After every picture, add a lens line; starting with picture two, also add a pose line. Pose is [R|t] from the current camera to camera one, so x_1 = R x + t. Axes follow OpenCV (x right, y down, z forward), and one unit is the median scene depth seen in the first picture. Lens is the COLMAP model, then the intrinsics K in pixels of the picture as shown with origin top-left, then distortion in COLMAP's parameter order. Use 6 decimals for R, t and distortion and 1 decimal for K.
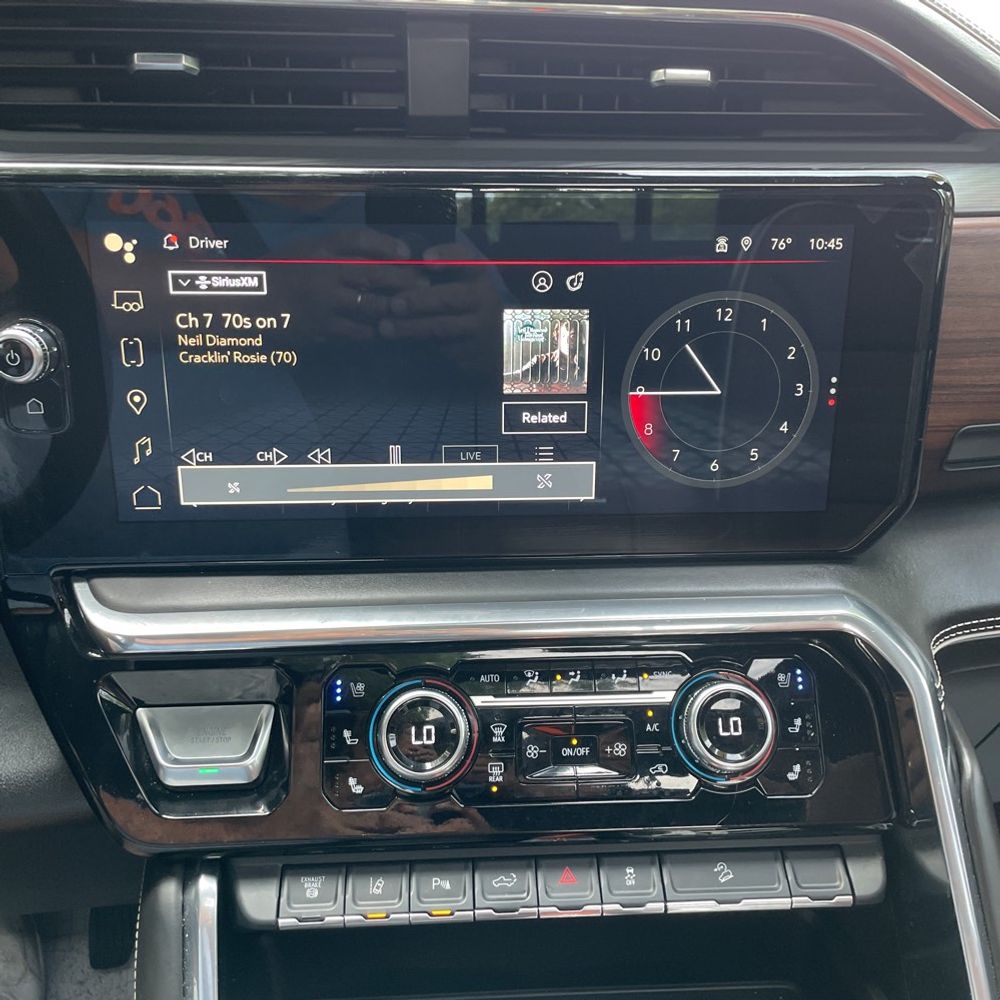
lens RADIAL K [[1017.5, 0, 507.5], [0, 1017.5, 499.4], [0, 0, 1]] dist [0.037528, 0.000000]
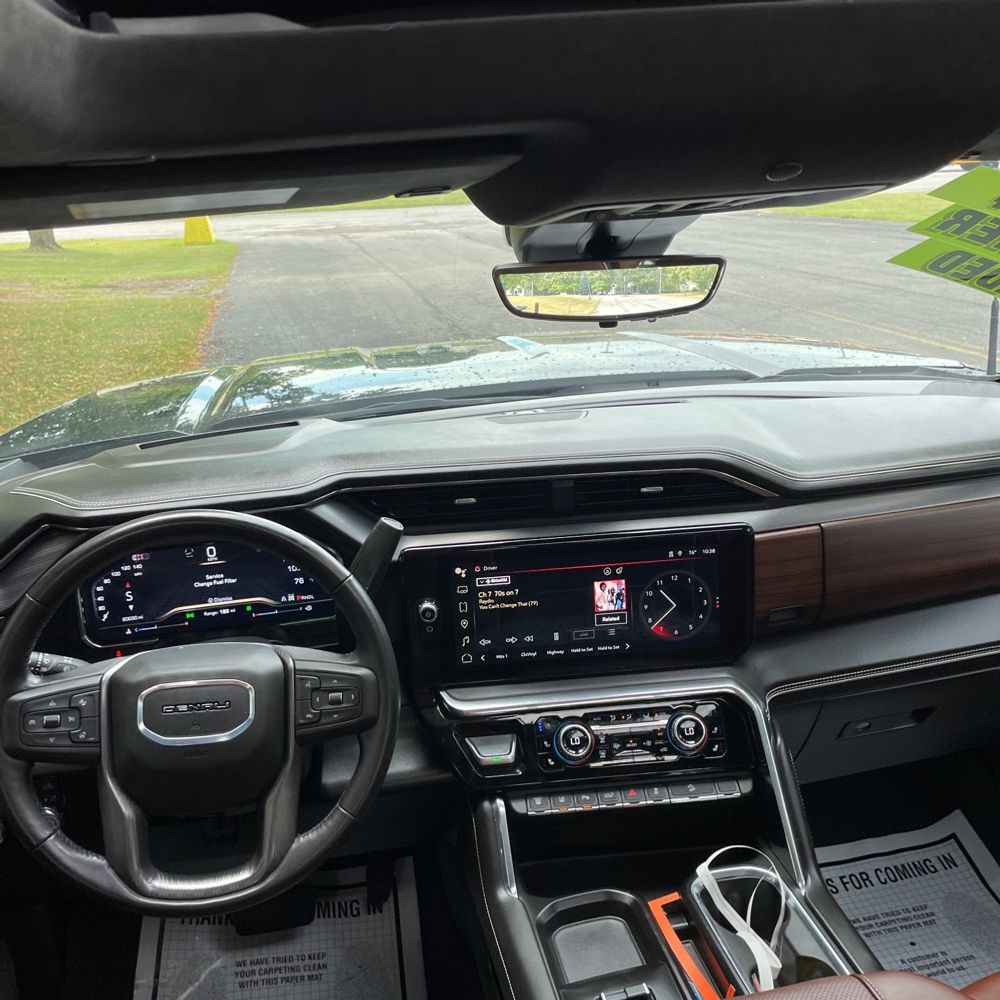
lens RADIAL K [[1017.5, 0, 493.0], [0, 1017.5, 505.1], [0, 0, 1]] dist [0.037528, 0.000000]
pose [[0.997882, -0.064455, -0.008785, -0.231118], [0.063476, 0.994334, -0.085274, -0.169853], [0.014232, 0.084535, 0.996319, -1.708167]]
